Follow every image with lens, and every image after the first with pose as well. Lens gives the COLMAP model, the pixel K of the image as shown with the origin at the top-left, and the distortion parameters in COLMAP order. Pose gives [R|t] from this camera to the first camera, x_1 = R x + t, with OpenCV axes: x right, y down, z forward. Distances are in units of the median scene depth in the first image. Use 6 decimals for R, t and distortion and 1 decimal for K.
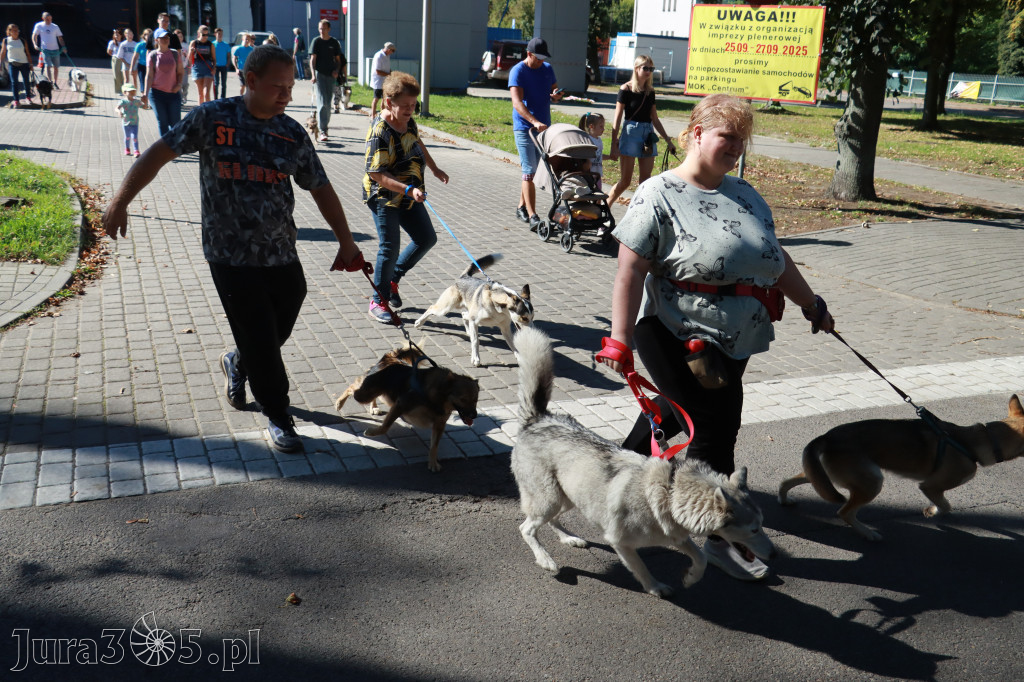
lens RADIAL K [[958.5, 0, 510.7], [0, 958.5, 344.0], [0, 0, 1]] dist [-0.150410, 0.223488]
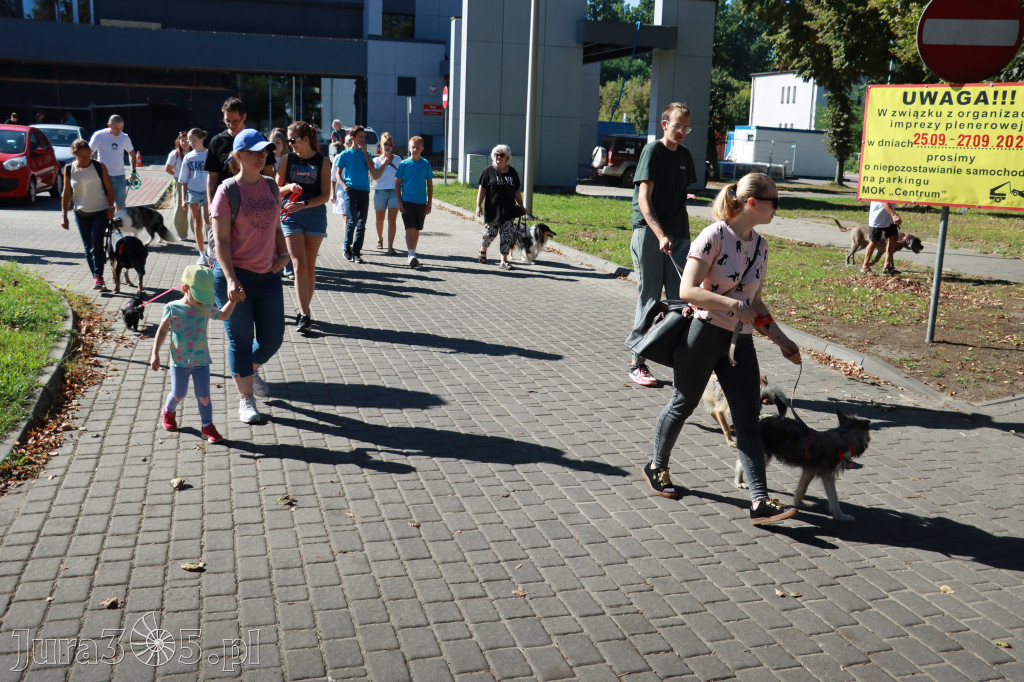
lens RADIAL K [[974.9, 0, 512.0], [0, 974.9, 341.0], [0, 0, 1]] dist [-0.134197, 0.207415]
pose [[0.994035, 0.010061, -0.108598, -0.010187], [-0.021025, 0.994736, -0.100290, -0.069143], [0.107017, 0.101975, 0.989014, 0.219062]]
